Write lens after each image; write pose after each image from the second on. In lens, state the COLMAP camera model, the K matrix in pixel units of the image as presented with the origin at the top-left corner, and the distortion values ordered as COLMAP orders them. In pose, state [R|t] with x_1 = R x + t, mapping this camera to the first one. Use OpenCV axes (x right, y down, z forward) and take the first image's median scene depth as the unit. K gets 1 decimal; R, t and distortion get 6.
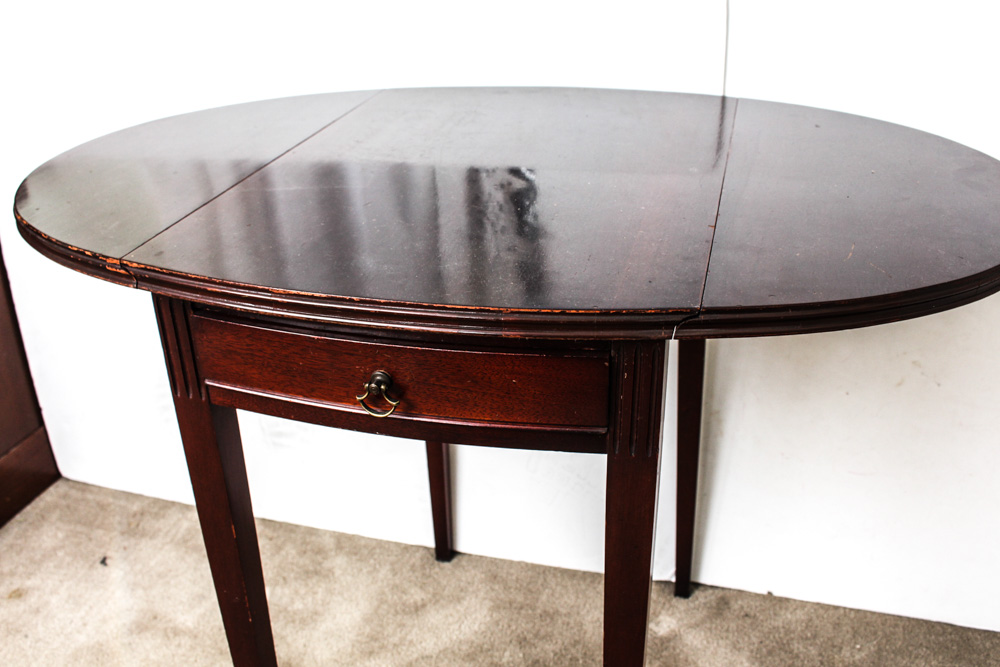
lens RADIAL K [[952.5, 0, 500.0], [0, 952.5, 333.5], [0, 0, 1]] dist [-0.135604, 0.138545]
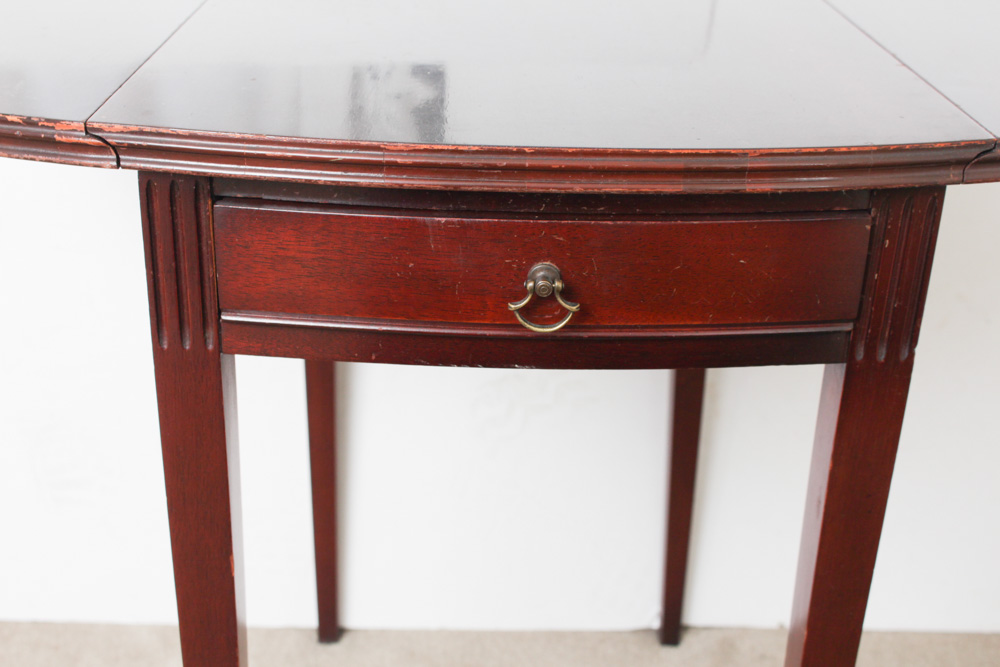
lens RADIAL K [[1280.8, 0, 500.0], [0, 1280.8, 333.5], [0, 0, 1]] dist [-0.071712, 0.061071]
pose [[0.959581, -0.067447, 0.273232, -0.374654], [0.077727, 0.996610, -0.026961, 0.102189], [-0.270487, 0.047108, 0.961570, 0.122302]]
